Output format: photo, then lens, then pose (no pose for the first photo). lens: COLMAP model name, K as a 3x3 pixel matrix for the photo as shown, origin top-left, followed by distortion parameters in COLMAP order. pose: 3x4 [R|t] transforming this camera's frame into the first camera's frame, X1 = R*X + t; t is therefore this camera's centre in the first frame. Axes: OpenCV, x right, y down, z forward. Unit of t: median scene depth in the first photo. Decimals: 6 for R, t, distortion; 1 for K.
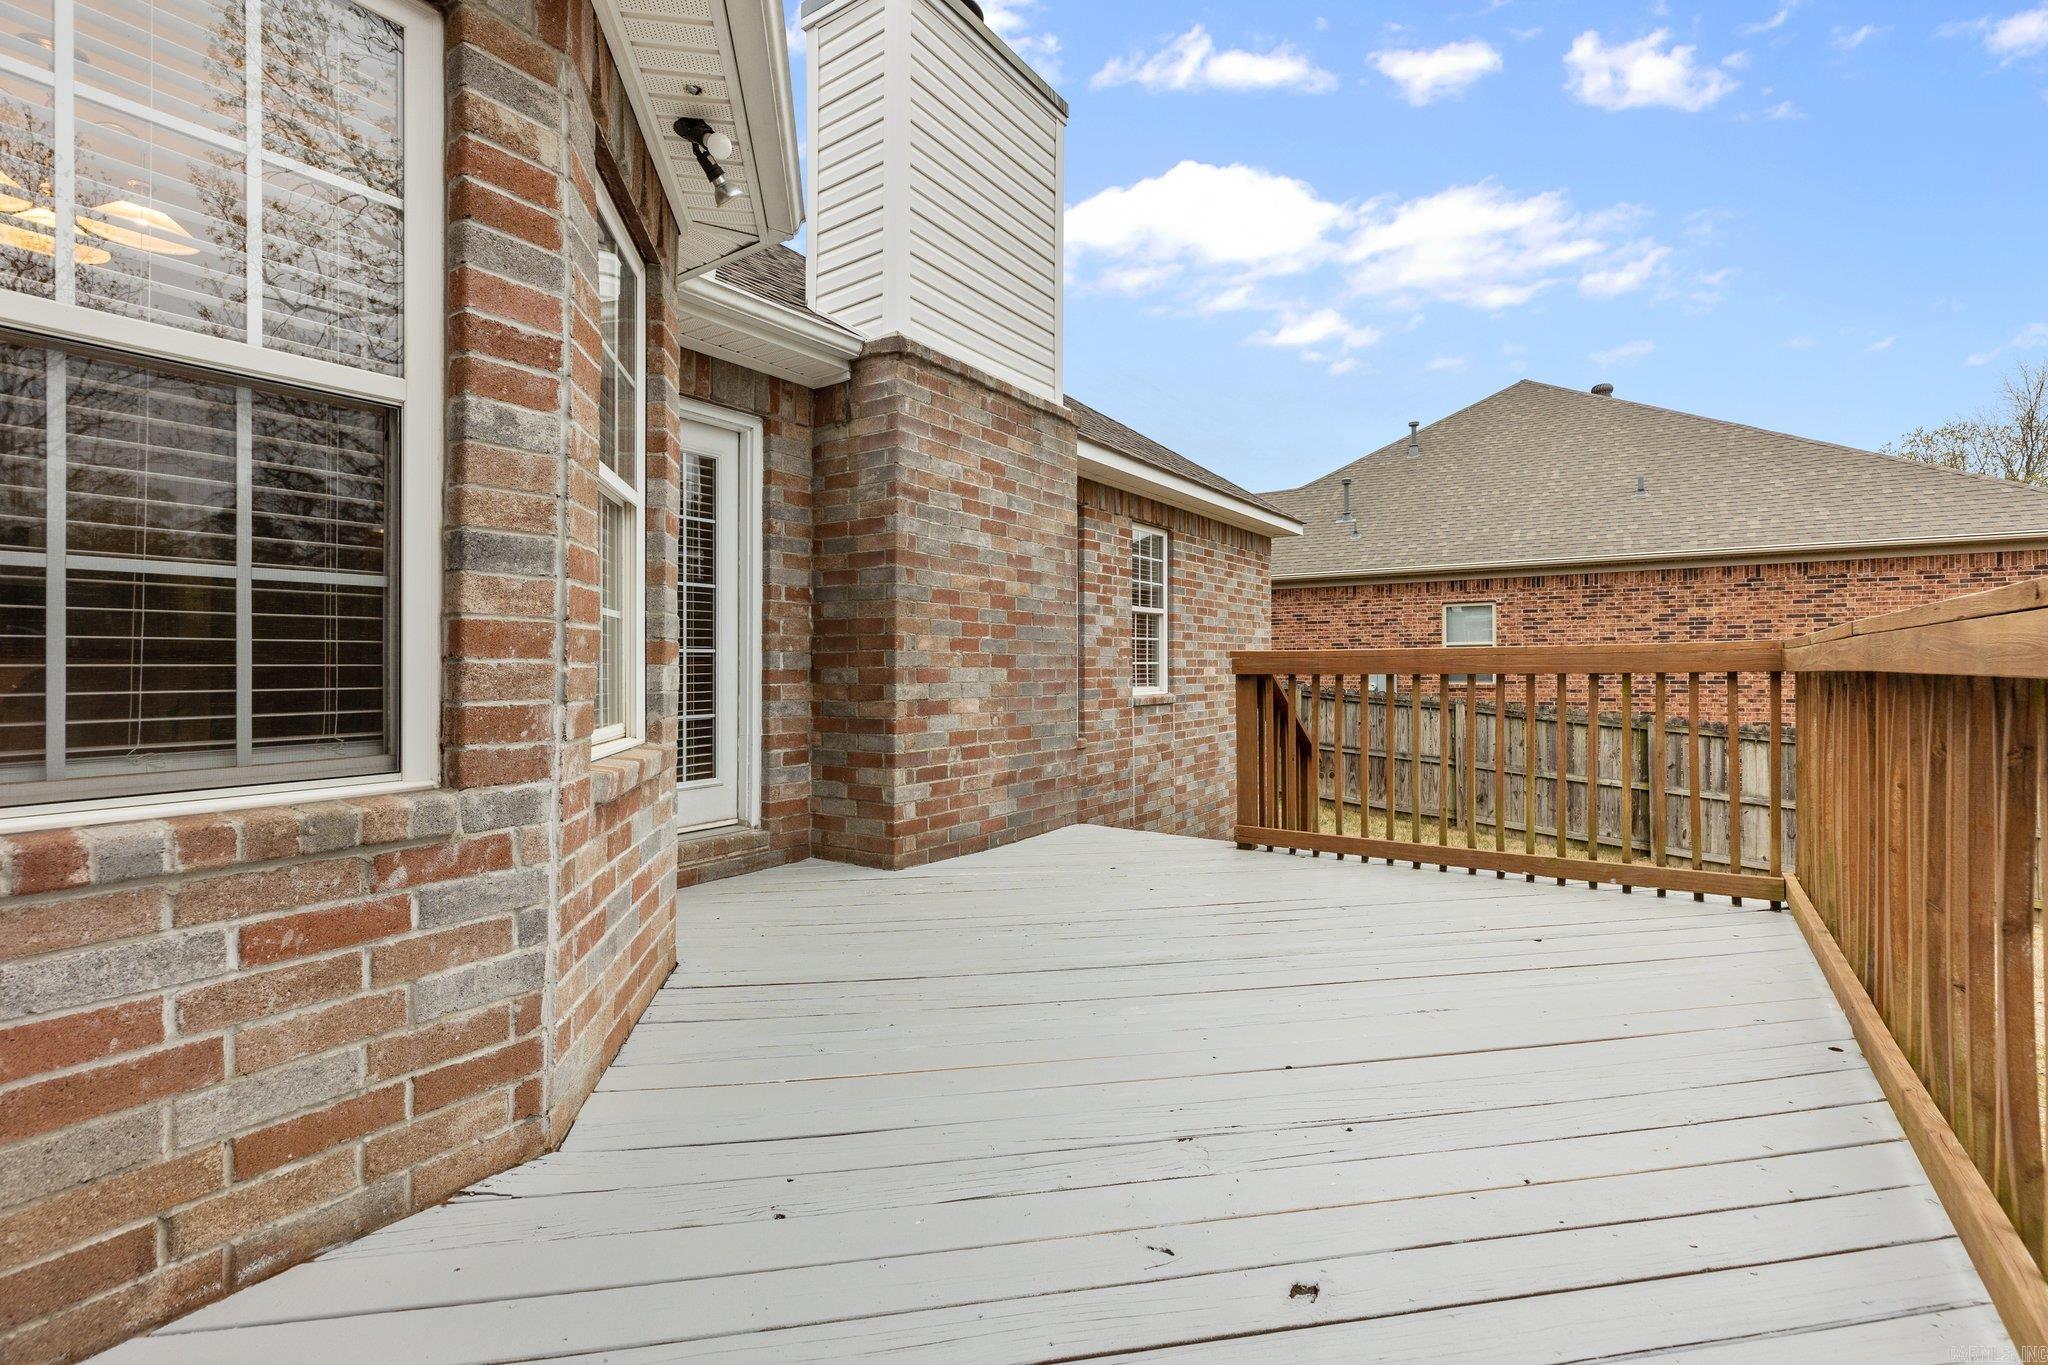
lens RADIAL K [[929.1, 0, 1016.9], [0, 929.1, 671.9], [0, 0, 1]] dist [0.005400, -0.000597]
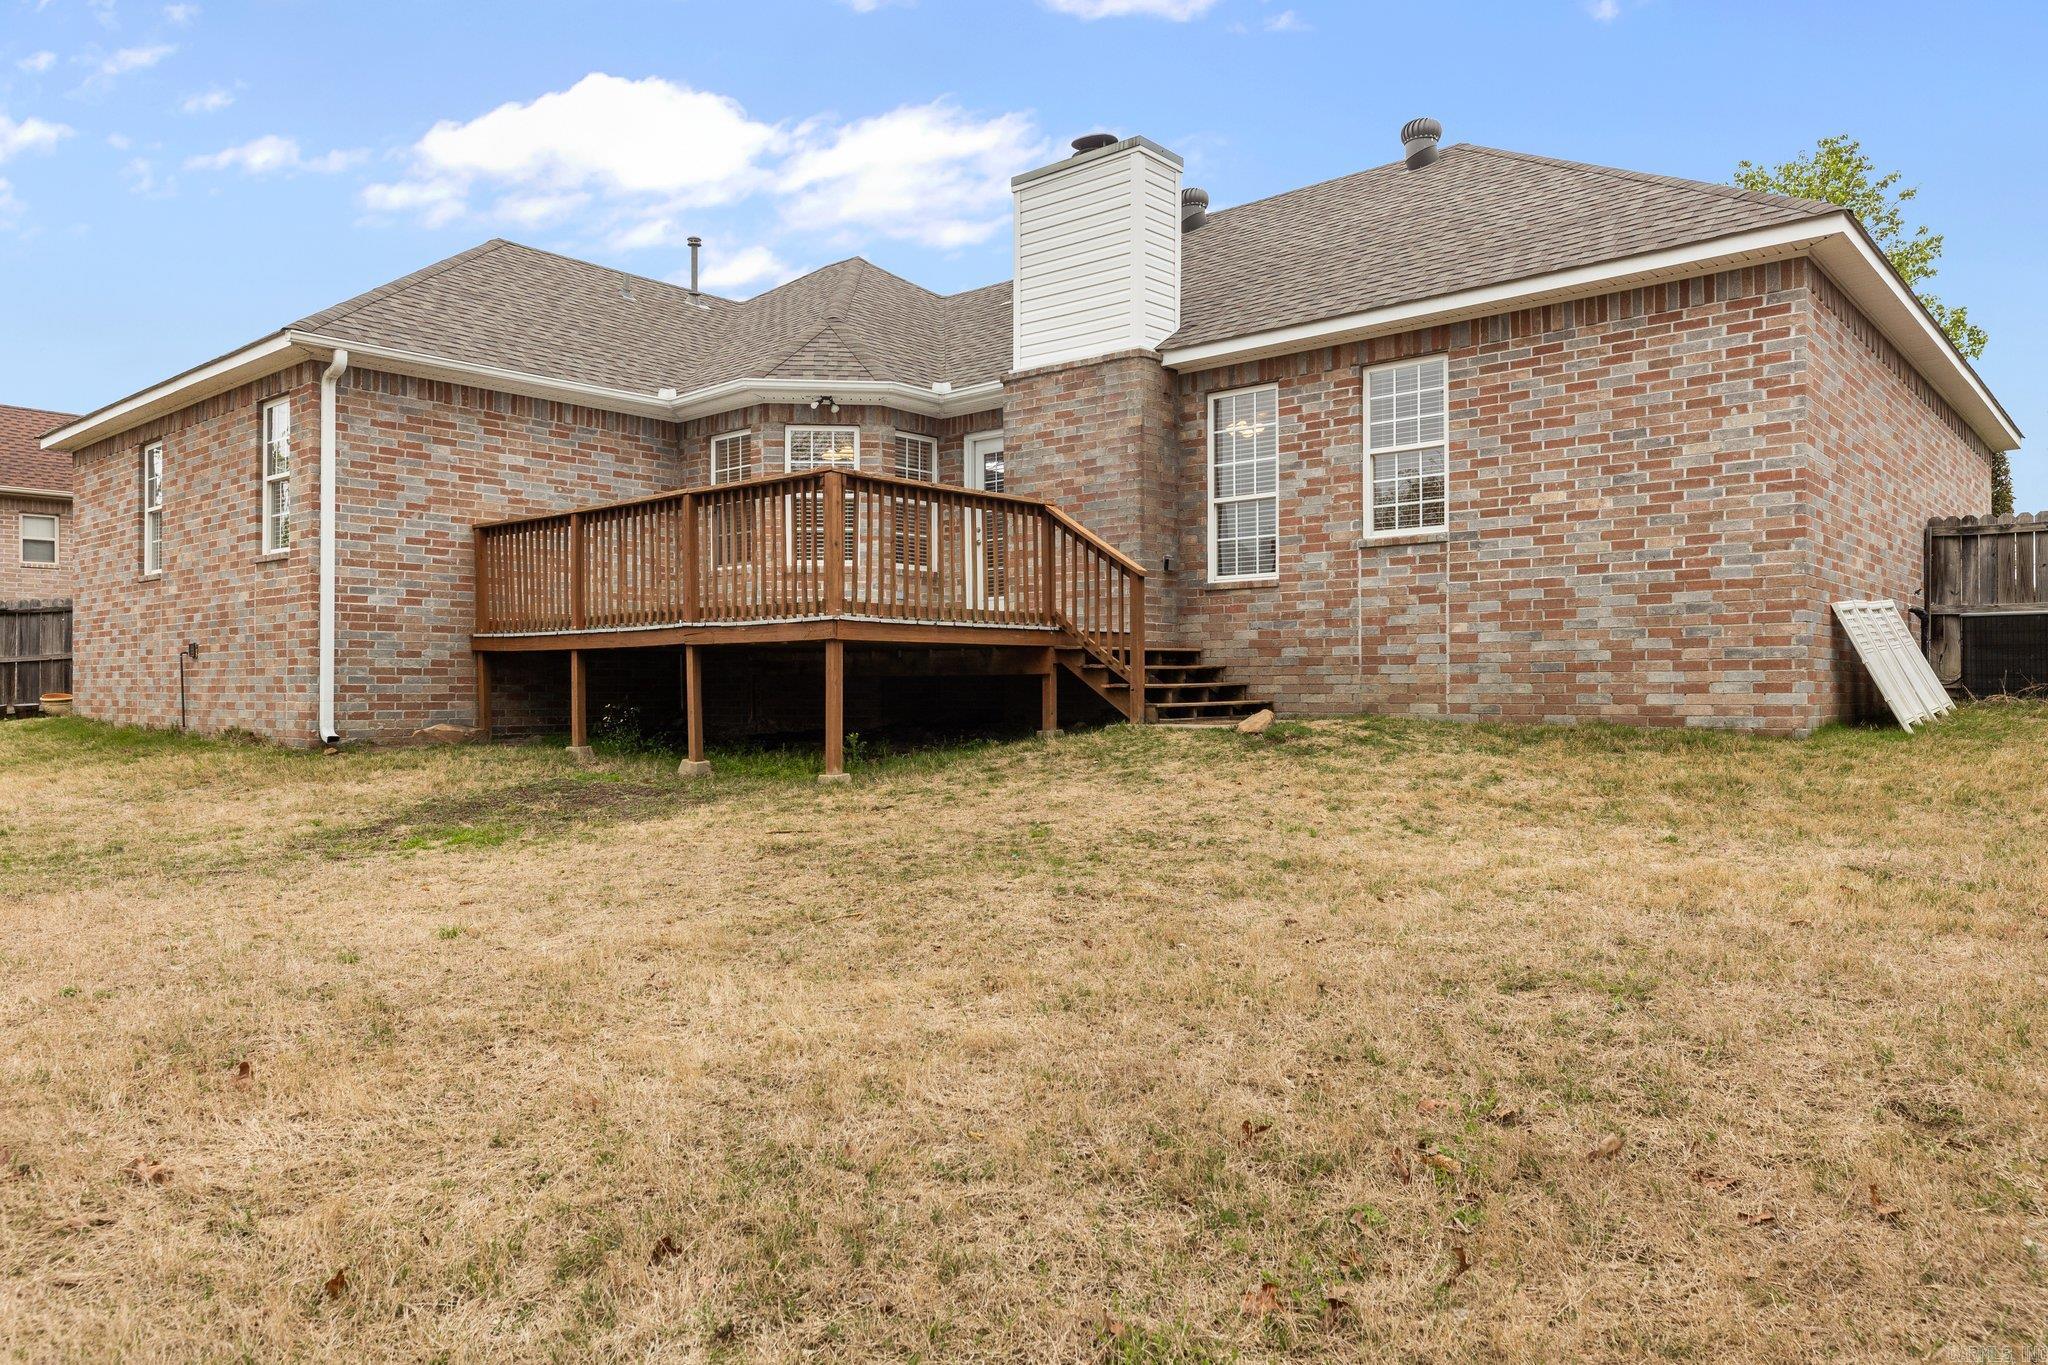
lens RADIAL K [[1346.8, 0, 1029.8], [0, 1346.8, 675.2], [0, 0, 1]] dist [0.010421, 0.005214]
pose [[-0.110637, -0.002588, -0.993858, 1.073157], [-0.000104, 0.999997, -0.002592, 0.118187], [0.993861, -0.000183, -0.110636, 0.524338]]
